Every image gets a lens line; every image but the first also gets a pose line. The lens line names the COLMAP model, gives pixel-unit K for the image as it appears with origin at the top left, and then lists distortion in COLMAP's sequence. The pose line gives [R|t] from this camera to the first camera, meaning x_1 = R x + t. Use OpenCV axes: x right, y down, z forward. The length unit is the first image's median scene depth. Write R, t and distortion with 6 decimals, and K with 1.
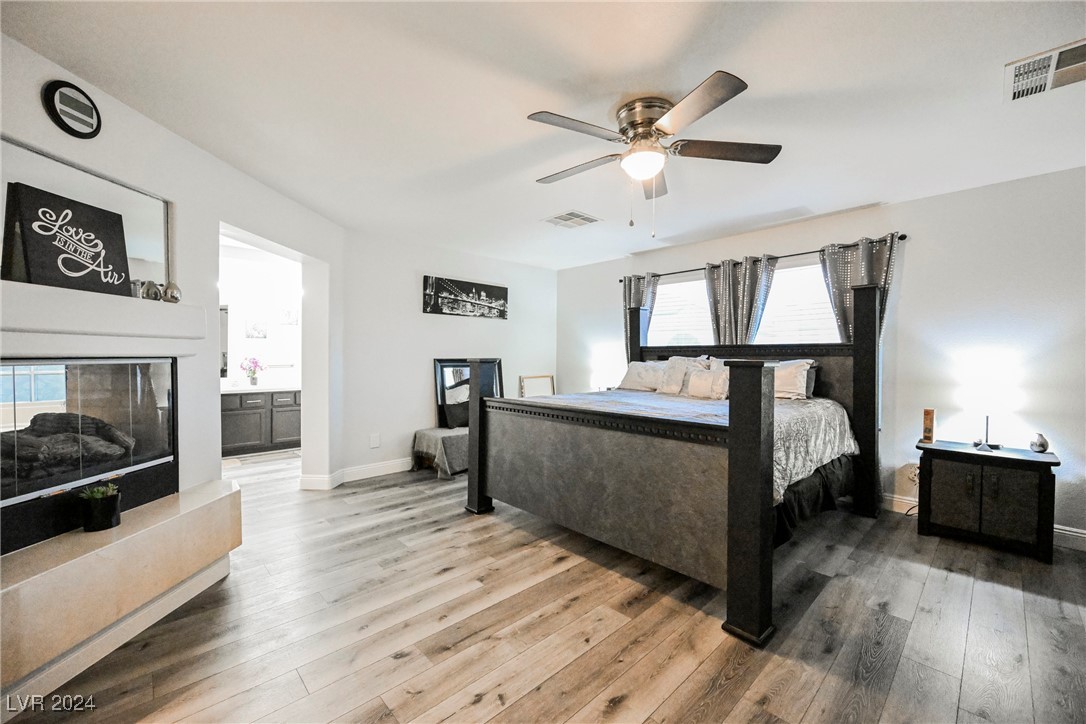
lens RADIAL K [[427.3, 0, 537.4], [0, 427.3, 362.1], [0, 0, 1]] dist [-0.002622, 0.000529]
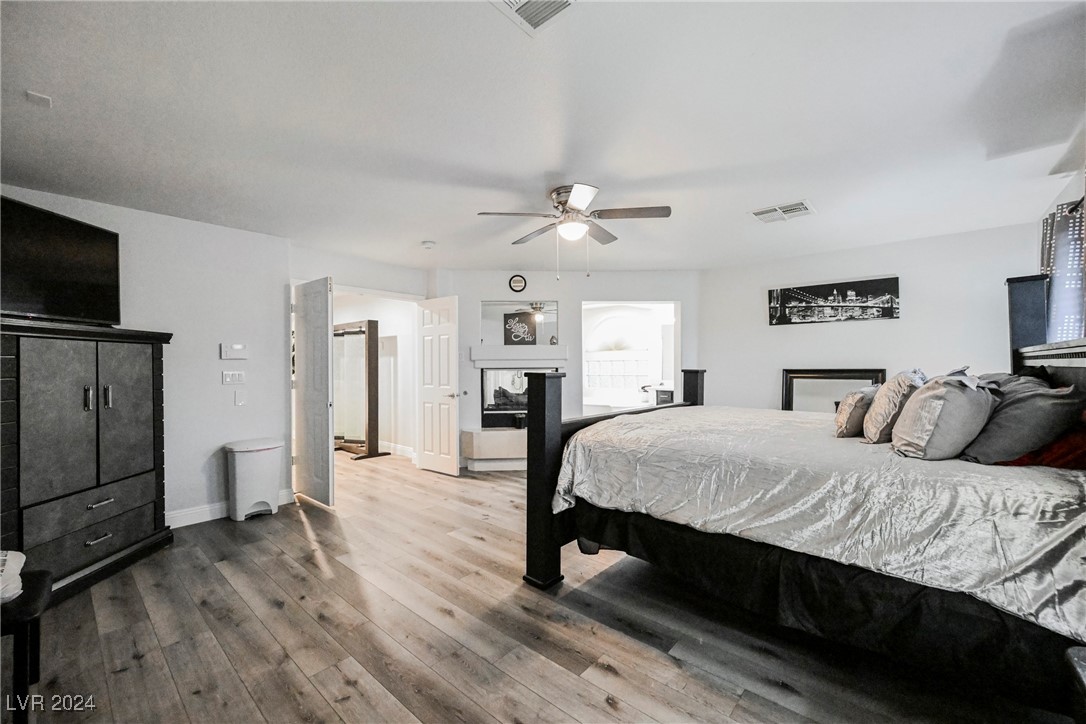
lens RADIAL K [[427.3, 0, 557.0], [0, 427.3, 369.3], [0, 0, 1]] dist [-0.002622, 0.000529]
pose [[0.131304, 0.007630, -0.991313, 0.891444], [-0.008871, 0.999939, 0.006521, -0.011811], [0.991302, 0.007938, 0.131364, 0.430048]]
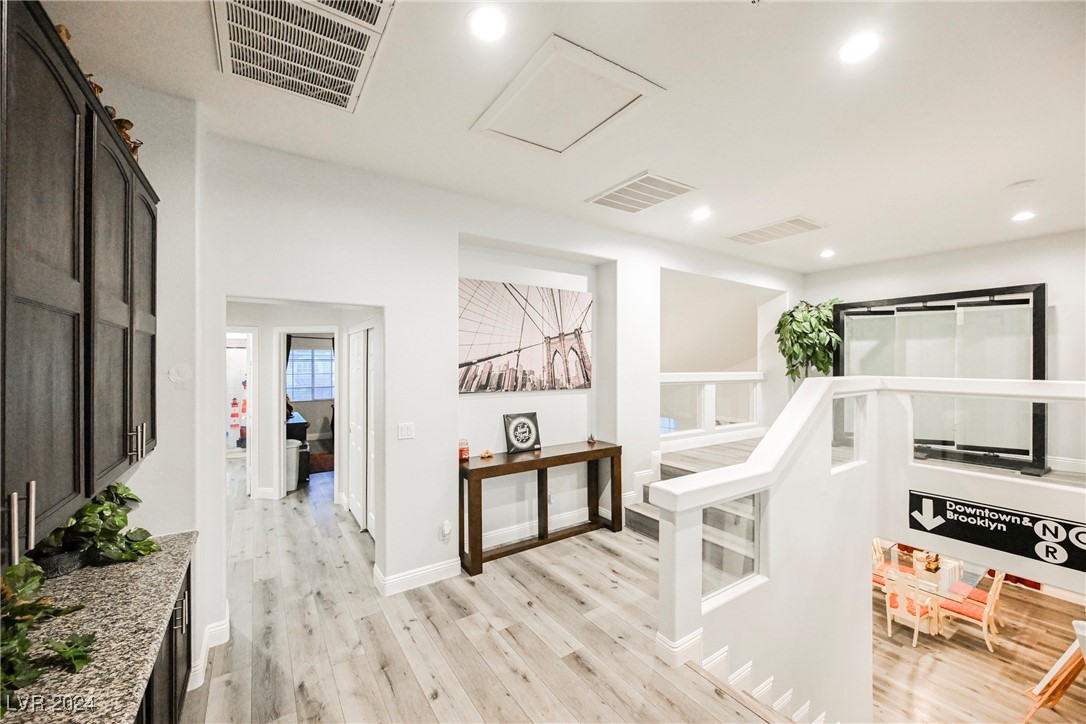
lens RADIAL K [[427.3, 0, 544.2], [0, 427.3, 361.9], [0, 0, 1]] dist [-0.002622, 0.000529]
pose [[-0.159254, -0.008138, -0.987204, 0.580314], [-0.015006, 0.999870, -0.005822, 0.055661], [0.987124, 0.013887, -0.159355, -1.160806]]
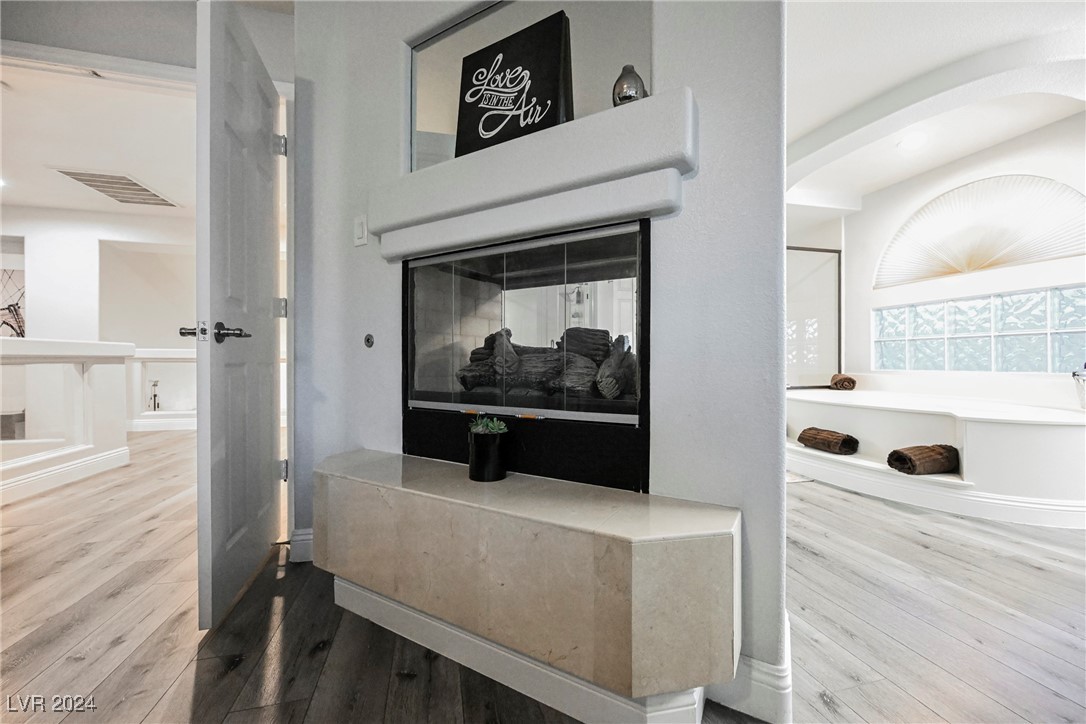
lens RADIAL K [[427.3, 0, 545.3], [0, 427.3, 361.7], [0, 0, 1]] dist [-0.002622, 0.000529]
pose [[-0.468270, -0.004899, -0.883572, -0.220256], [-0.015379, 0.999878, 0.002607, 0.096301], [0.883452, 0.014809, -0.468288, 0.698547]]
